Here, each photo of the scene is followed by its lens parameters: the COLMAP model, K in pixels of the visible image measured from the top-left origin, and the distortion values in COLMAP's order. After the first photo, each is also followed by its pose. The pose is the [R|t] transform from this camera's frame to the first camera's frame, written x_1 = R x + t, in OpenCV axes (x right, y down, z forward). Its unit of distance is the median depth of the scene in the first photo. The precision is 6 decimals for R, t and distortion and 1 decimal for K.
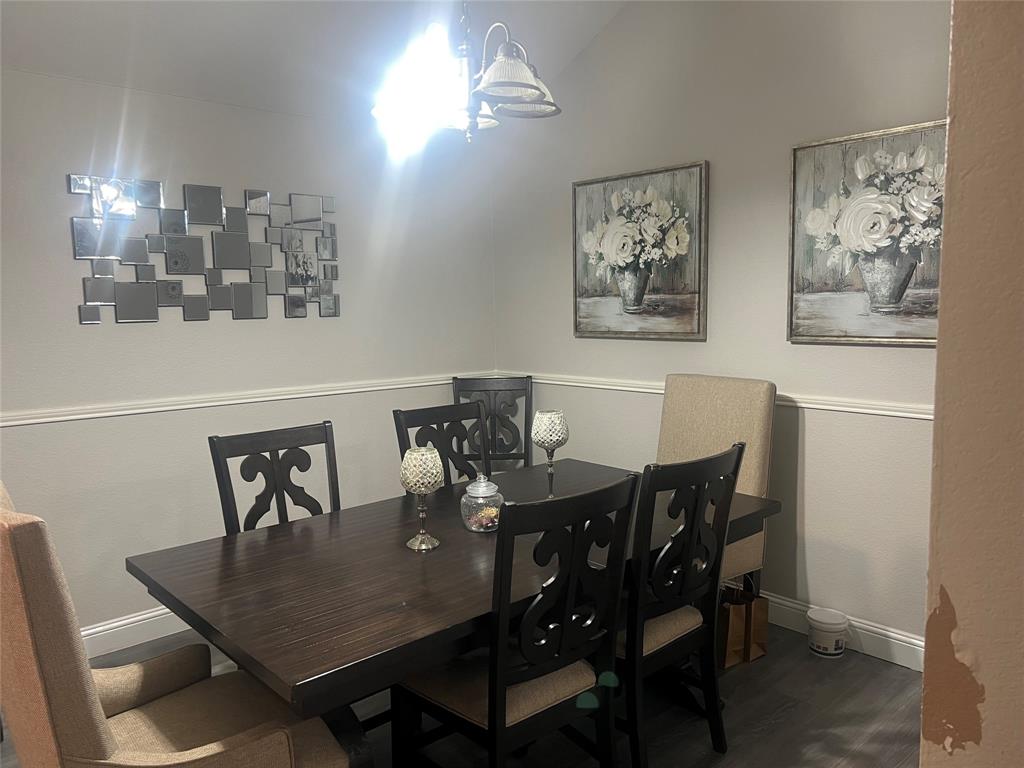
lens RADIAL K [[768.2, 0, 526.1], [0, 768.2, 373.0], [0, 0, 1]] dist [0.049409, -0.051086]
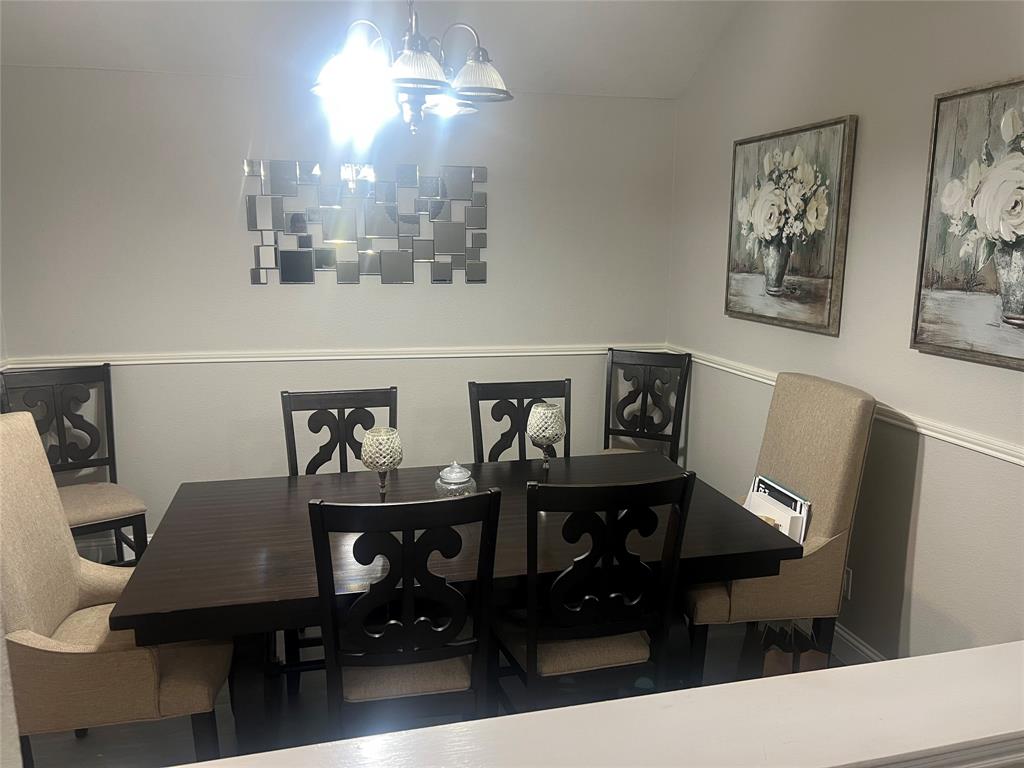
lens RADIAL K [[768.2, 0, 525.3], [0, 768.2, 375.7], [0, 0, 1]] dist [0.049409, -0.051086]
pose [[0.876703, 0.106578, -0.469076, 0.336129], [-0.066742, 0.992665, 0.100801, -0.061314], [0.476379, -0.057065, 0.877386, 0.105784]]
